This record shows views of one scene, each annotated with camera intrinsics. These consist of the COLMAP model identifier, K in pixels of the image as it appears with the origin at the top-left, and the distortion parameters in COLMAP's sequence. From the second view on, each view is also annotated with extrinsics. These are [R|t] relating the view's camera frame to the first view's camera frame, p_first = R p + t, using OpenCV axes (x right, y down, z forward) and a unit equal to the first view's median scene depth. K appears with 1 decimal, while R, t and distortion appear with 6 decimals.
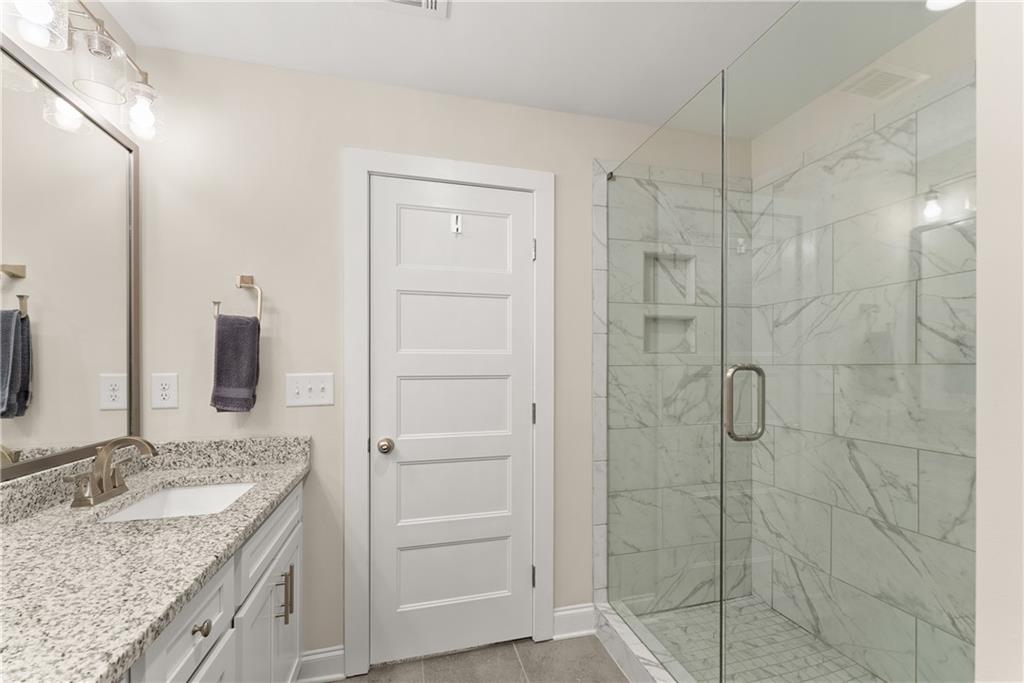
lens RADIAL K [[417.2, 0, 479.2], [0, 417.2, 363.4], [0, 0, 1]] dist [0.001277, 0.000015]
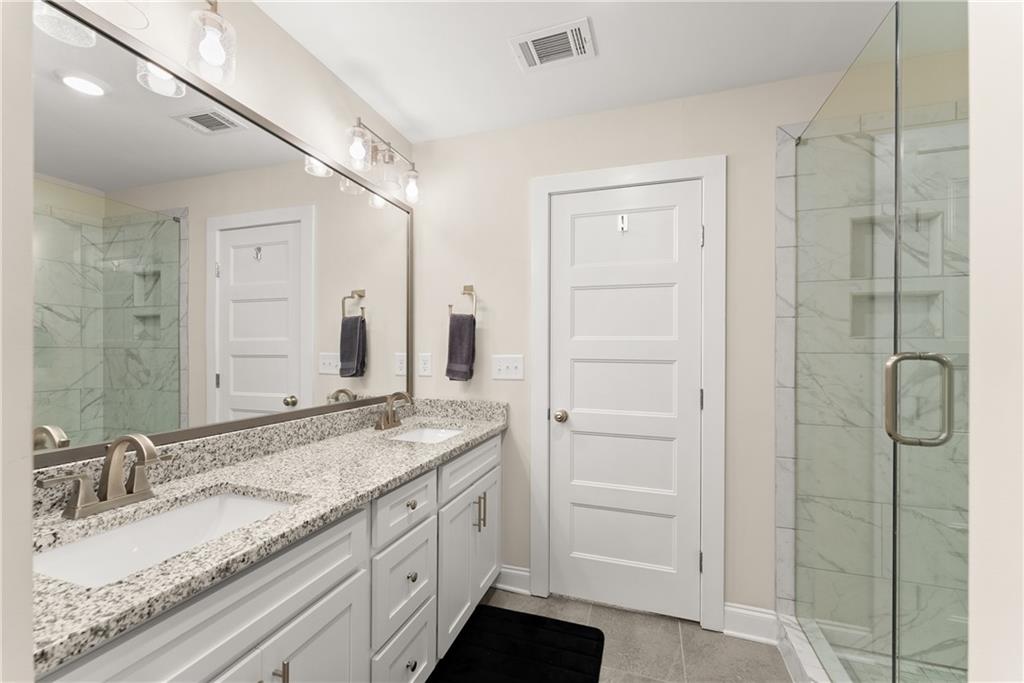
lens RADIAL K [[417.2, 0, 502.1], [0, 417.2, 349.2], [0, 0, 1]] dist [0.001277, 0.000015]
pose [[0.830840, 0.009757, -0.556426, 0.299723], [-0.008479, 0.999952, 0.004873, -0.001042], [0.556447, 0.000670, 0.830883, -0.102887]]
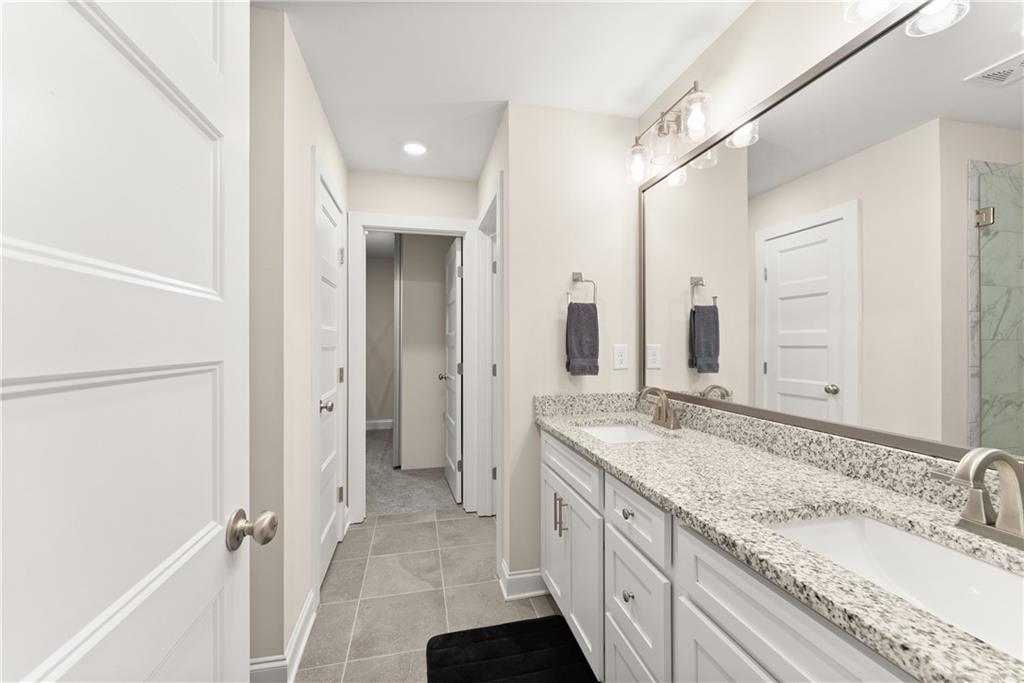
lens RADIAL K [[417.2, 0, 502.3], [0, 417.2, 345.2], [0, 0, 1]] dist [0.001277, 0.000015]
pose [[-0.998730, 0.009351, 0.049516, -0.443488], [0.009240, 0.999954, -0.002470, 0.029129], [-0.049537, -0.002009, -0.998770, 2.229453]]
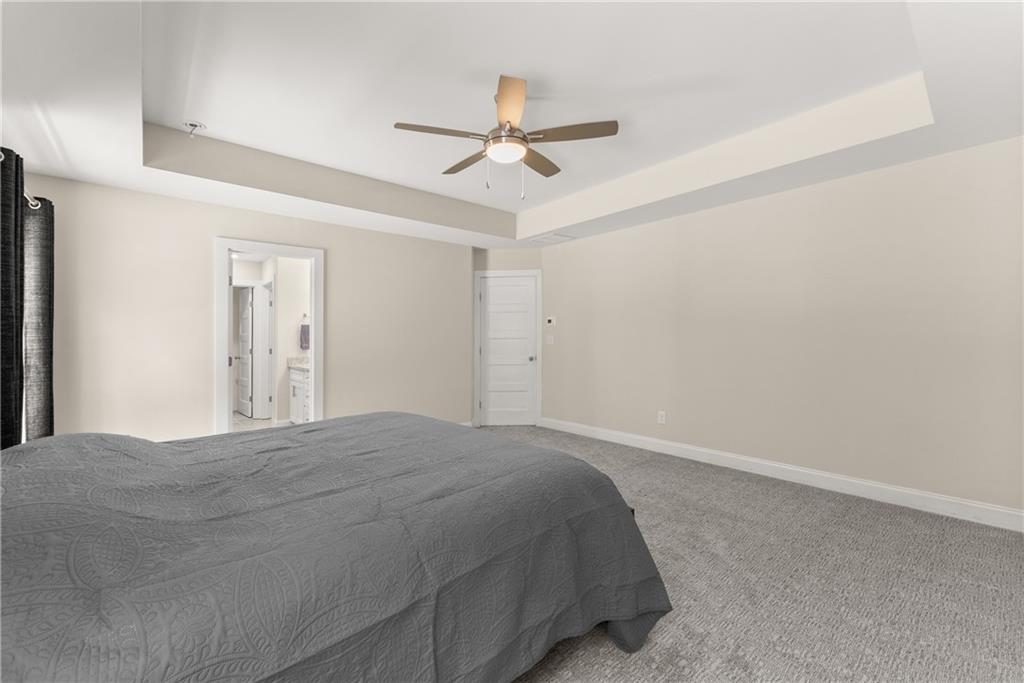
lens RADIAL K [[417.2, 0, 515.2], [0, 417.2, 339.2], [0, 0, 1]] dist [0.001277, 0.000015]
pose [[-0.893258, 0.008906, -0.449457, -0.604605], [0.012461, 0.999910, -0.004953, 0.066031], [0.449372, -0.010025, -0.893288, 4.892263]]
